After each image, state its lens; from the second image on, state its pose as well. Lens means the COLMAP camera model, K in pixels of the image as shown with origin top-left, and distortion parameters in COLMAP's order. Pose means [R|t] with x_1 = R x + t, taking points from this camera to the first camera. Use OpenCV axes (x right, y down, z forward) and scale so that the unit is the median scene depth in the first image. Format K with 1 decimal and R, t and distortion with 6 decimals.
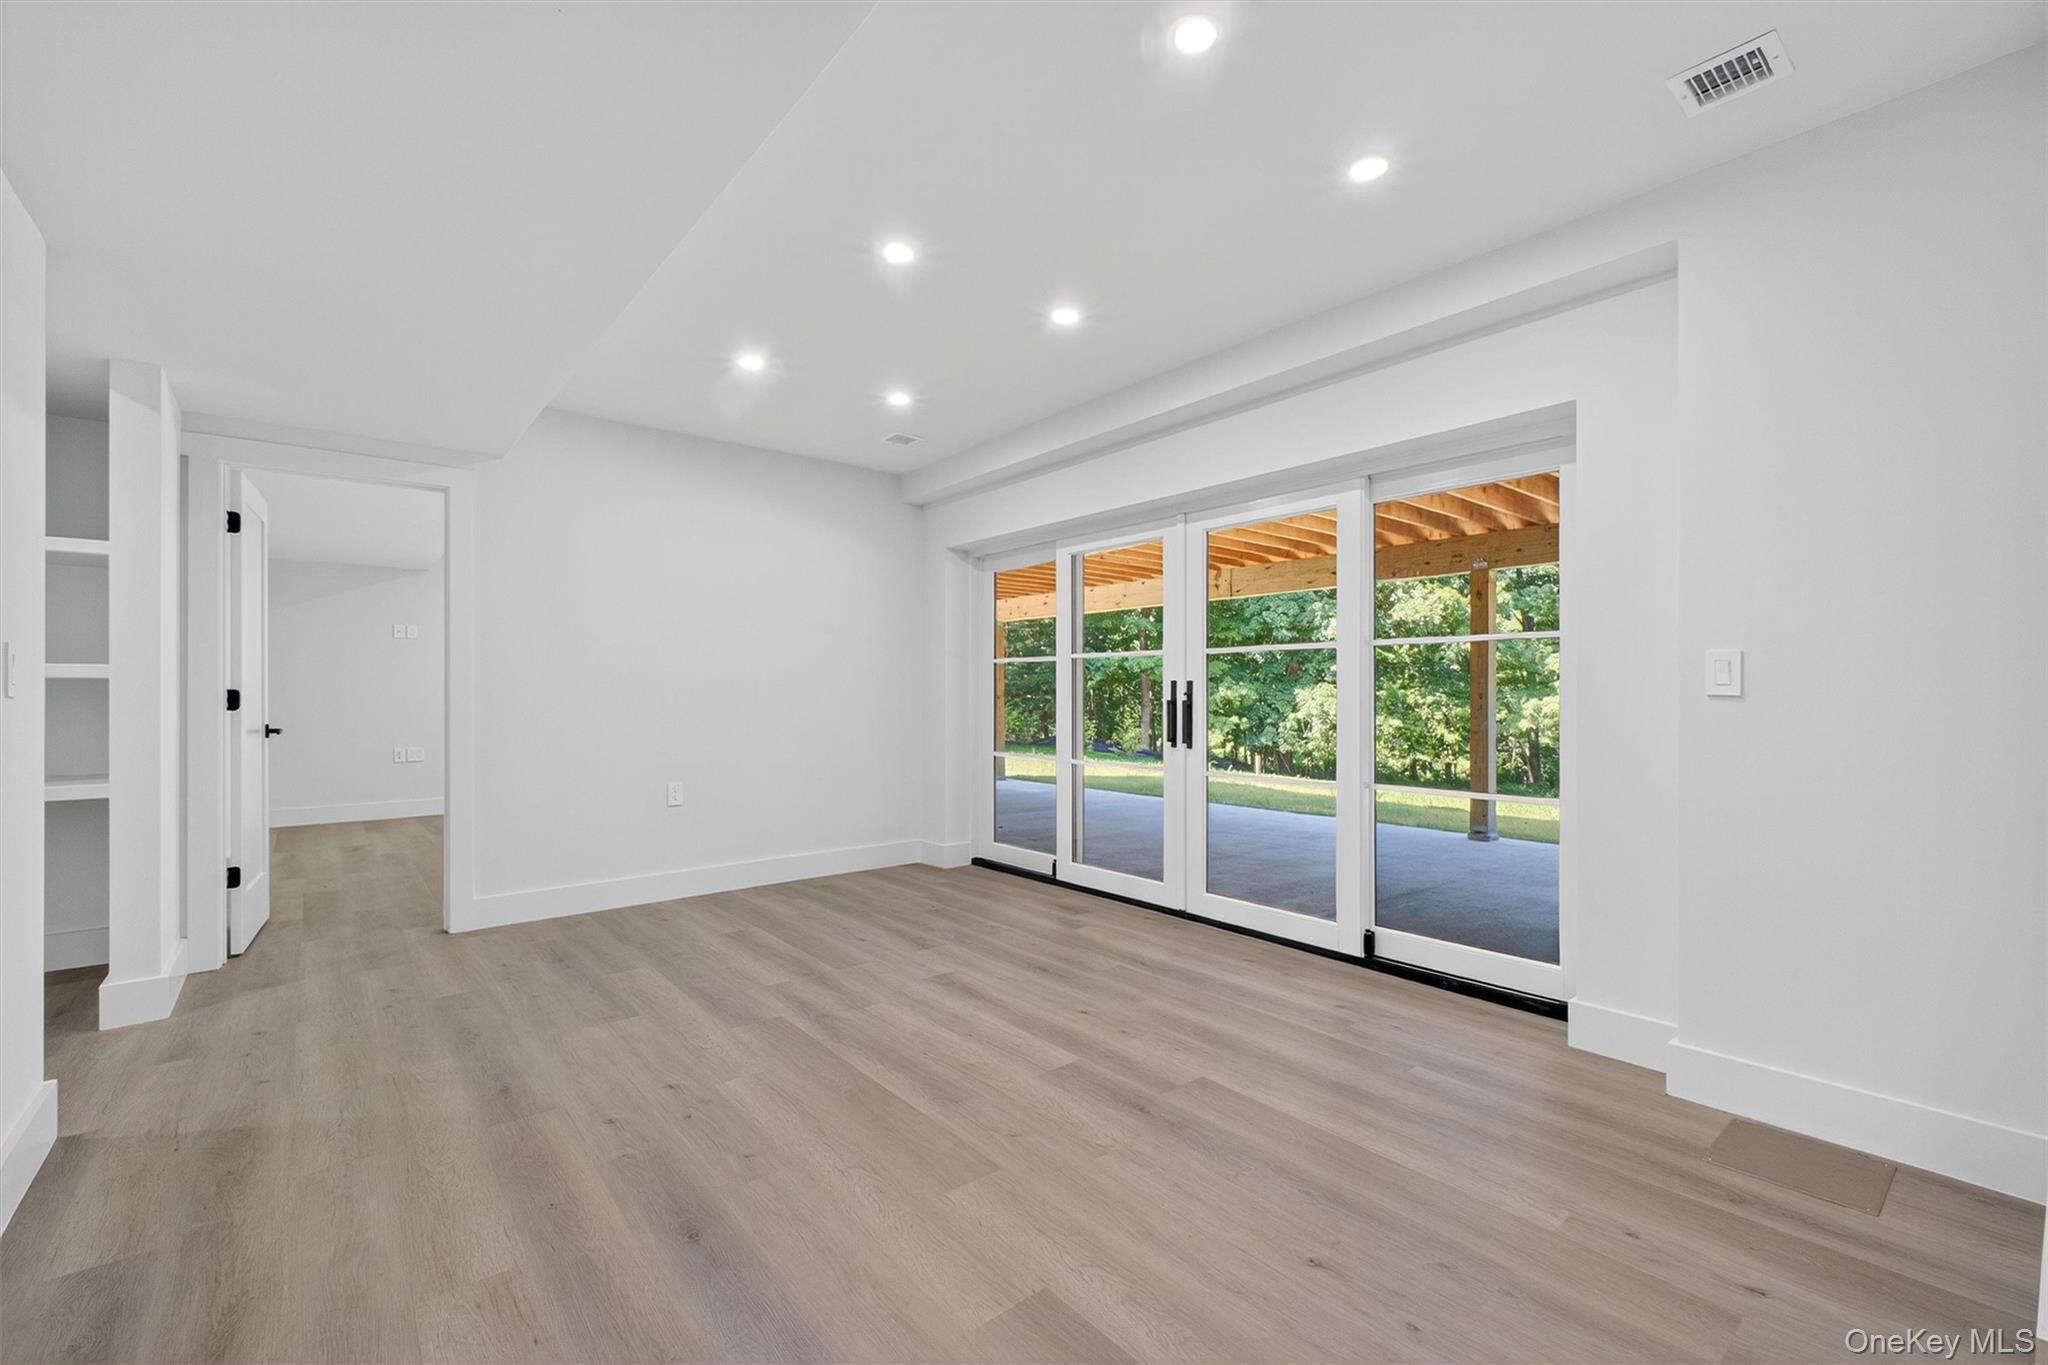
lens RADIAL K [[864.6, 0, 1024.0], [0, 864.6, 682.5], [0, 0, 1]] dist [0.008884, -0.000115]
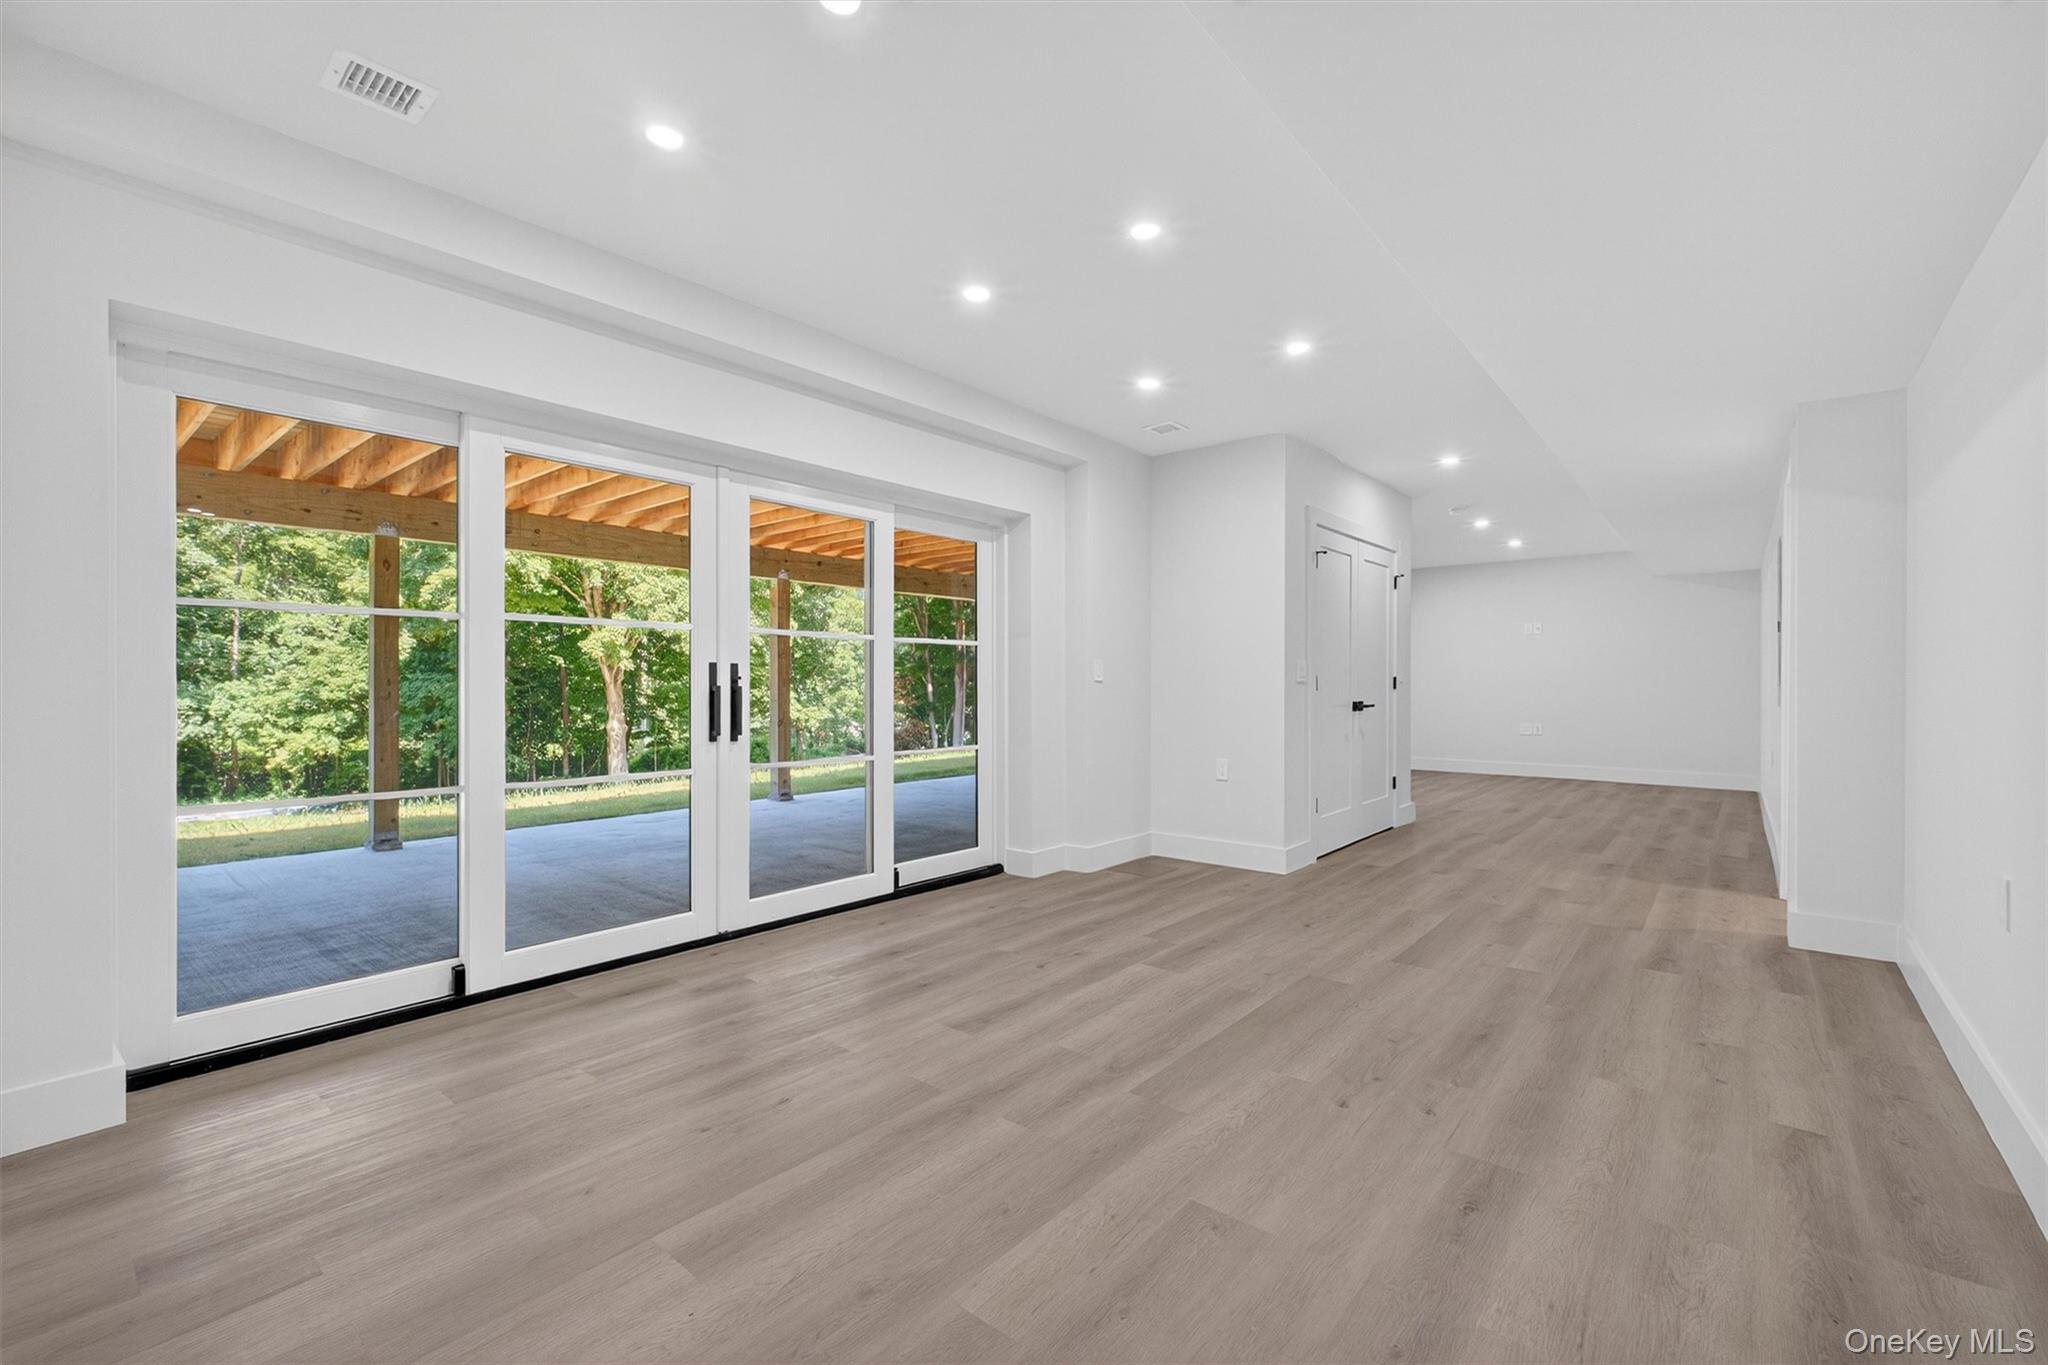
lens RADIAL K [[878.3, 0, 1024.0], [0, 878.3, 682.5], [0, 0, 1]] dist [0.000863, -0.000285]
pose [[-0.191620, 0.001868, 0.981467, -0.930577], [-0.012623, 0.999911, -0.004367, 0.021304], [-0.981388, -0.013226, -0.191579, 1.123287]]
